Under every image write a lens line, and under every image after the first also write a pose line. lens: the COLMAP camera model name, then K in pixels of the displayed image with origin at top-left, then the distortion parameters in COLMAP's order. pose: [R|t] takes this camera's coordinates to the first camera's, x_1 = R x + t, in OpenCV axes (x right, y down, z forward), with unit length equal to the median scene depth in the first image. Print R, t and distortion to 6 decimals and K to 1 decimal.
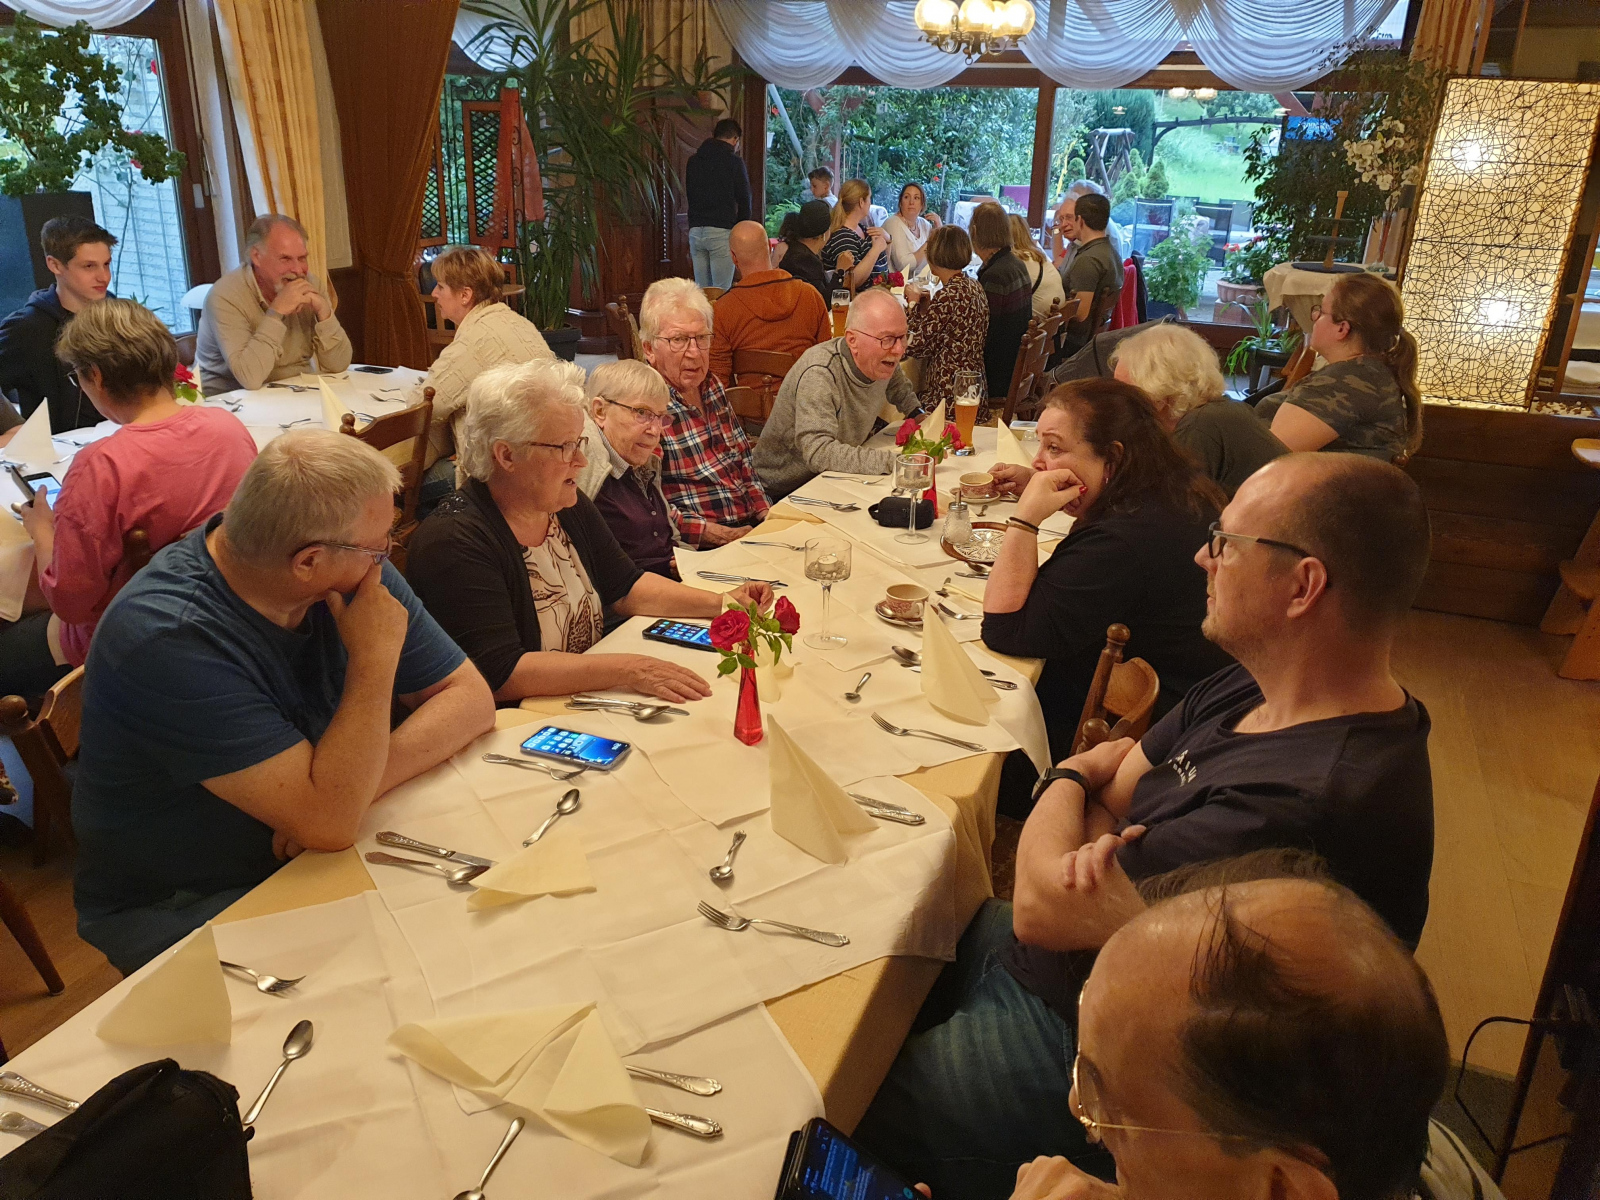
lens RADIAL K [[1265.0, 0, 801.9], [0, 1265.0, 592.3], [0, 0, 1]] dist [-0.004716, 0.019757]
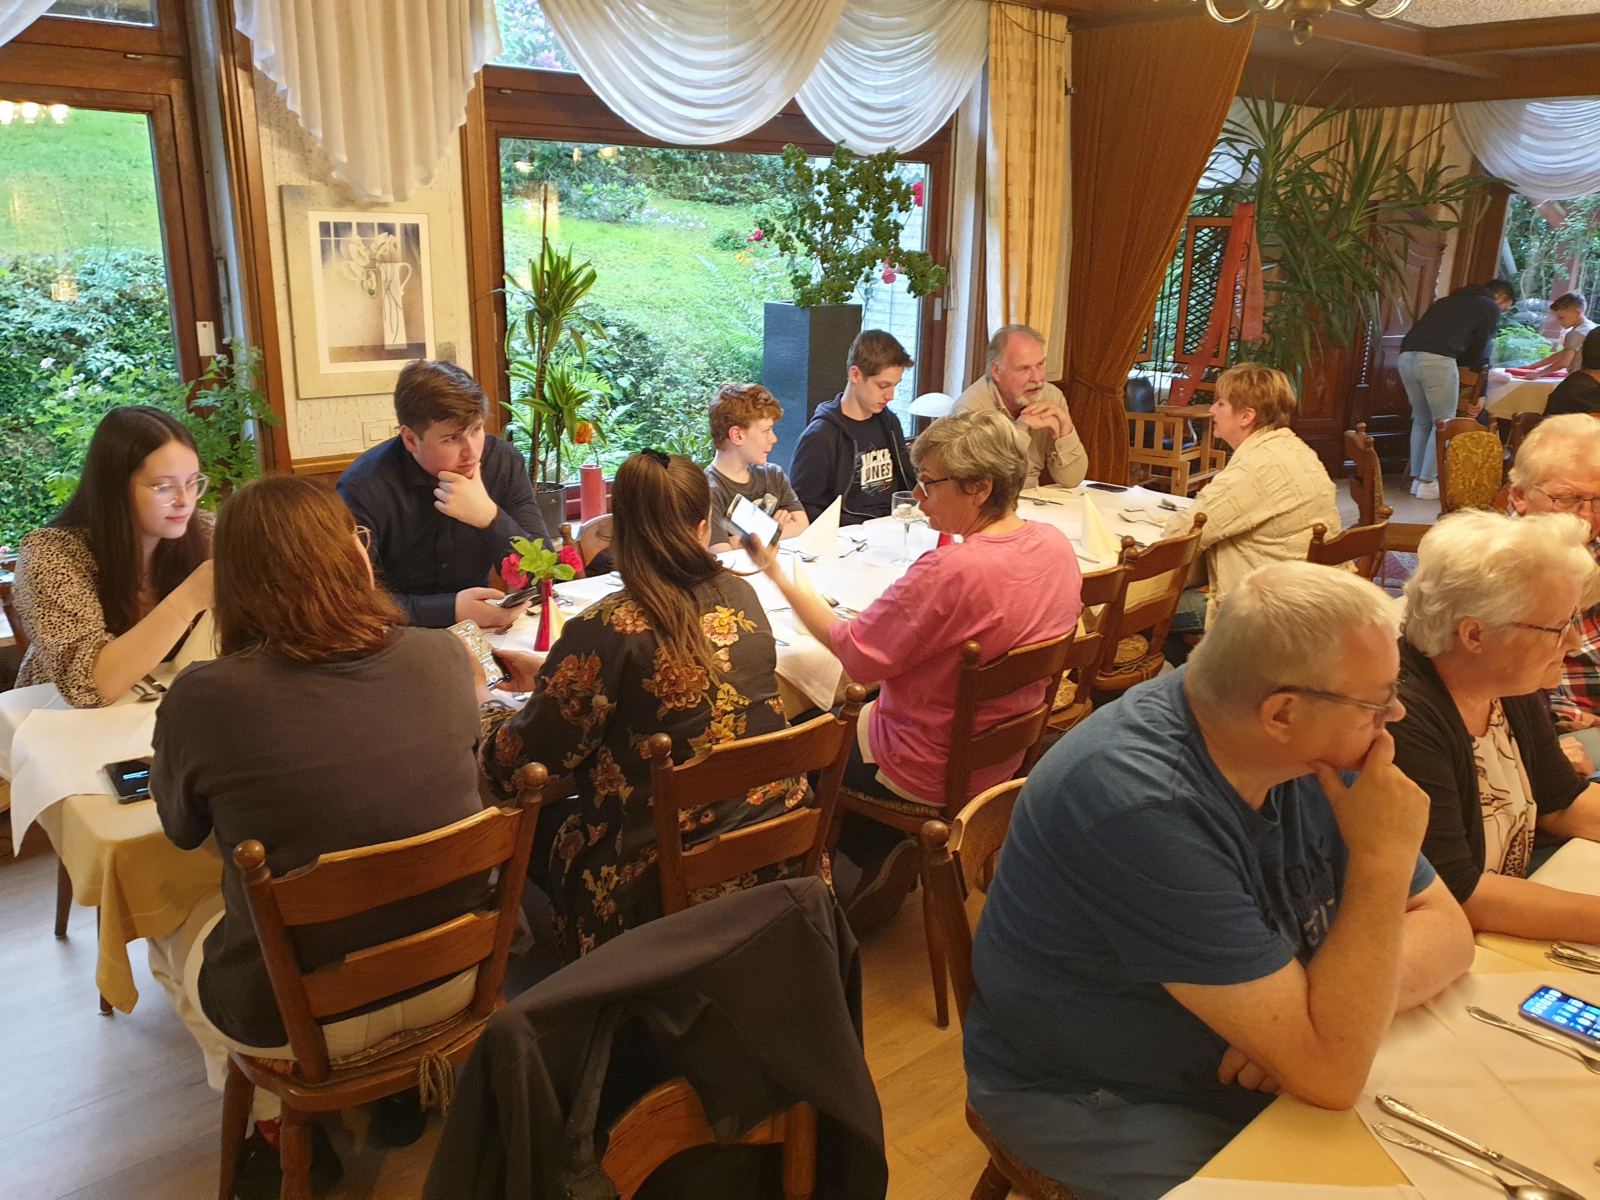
lens RADIAL K [[1265.0, 0, 802.5], [0, 1265.0, 606.6], [0, 0, 1]] dist [-0.004716, 0.019757]
pose [[0.898170, 0.113671, -0.424699, -0.147511], [-0.145939, 0.988310, -0.044114, -0.010621], [0.414719, 0.101602, 0.904259, 0.046191]]
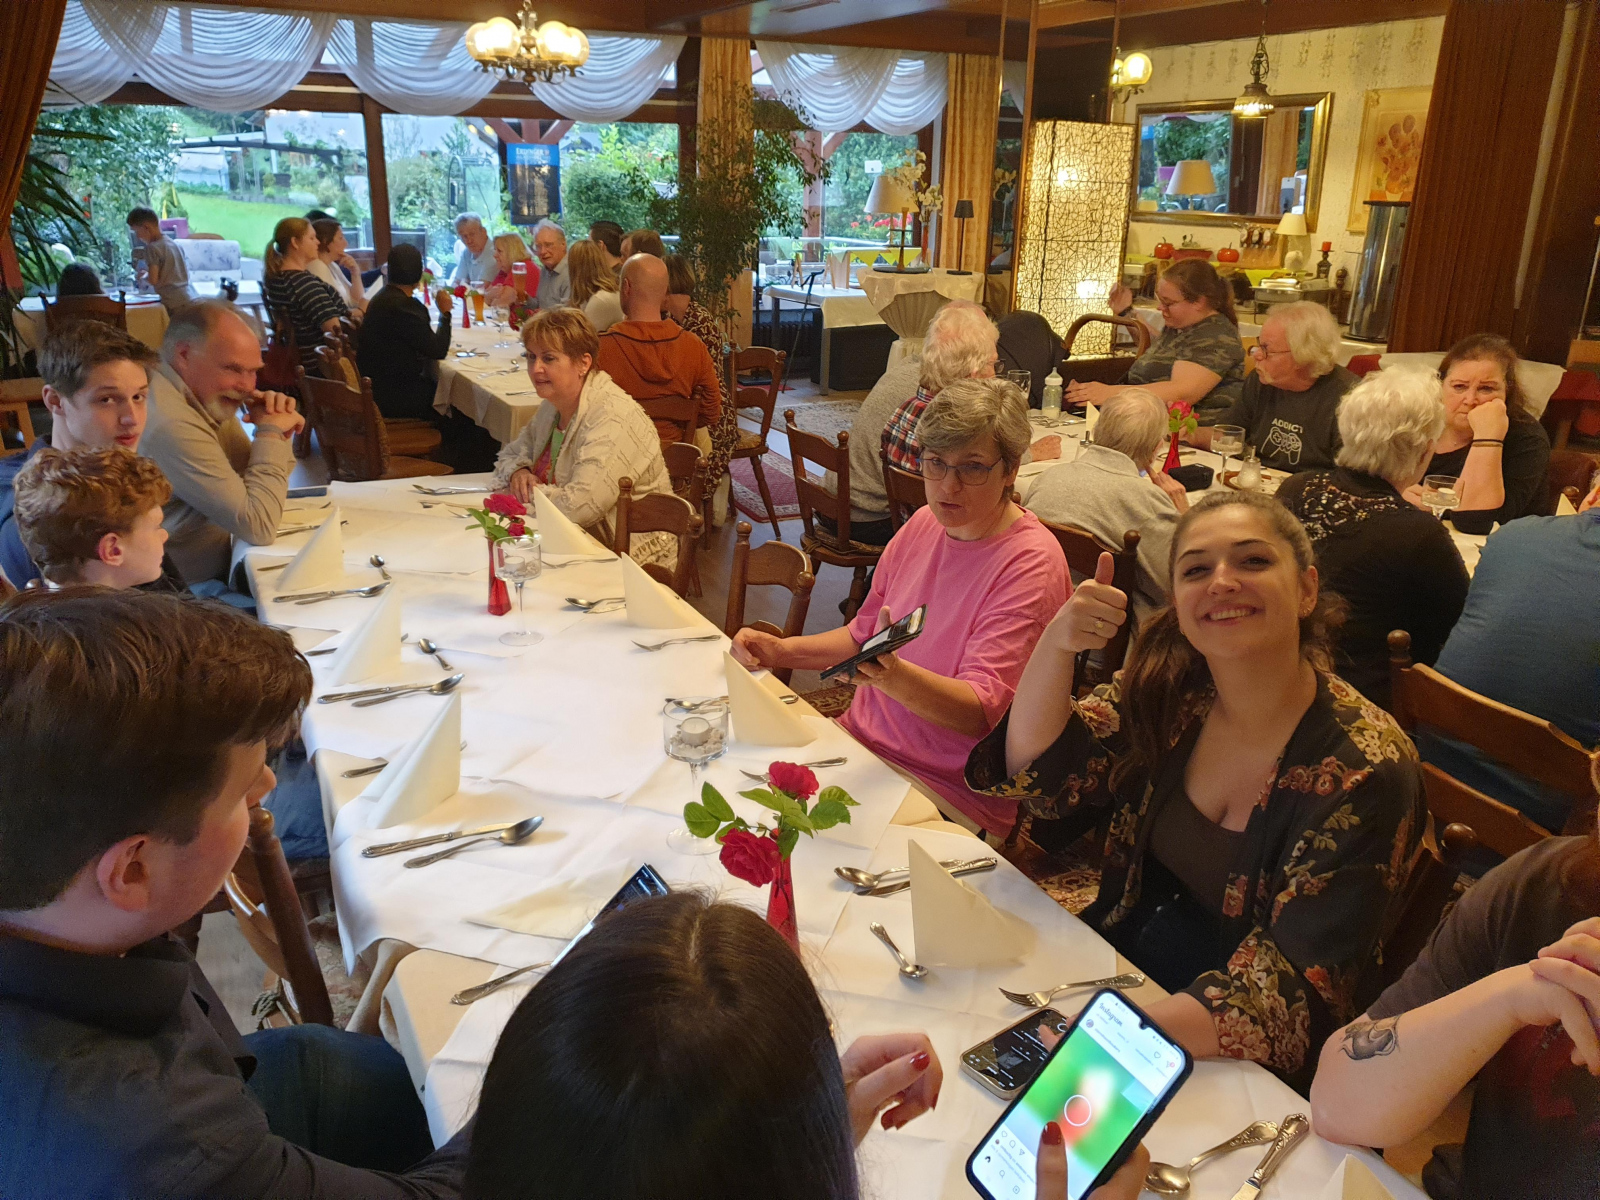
lens RADIAL K [[1265.0, 0, 800.3], [0, 1265.0, 600.5], [0, 0, 1]] dist [-0.004716, 0.019757]
pose [[0.642300, -0.263534, 0.719722, -0.740023], [0.267889, 0.956994, 0.111343, -0.134403], [-0.718113, 0.121290, 0.685276, 0.322240]]
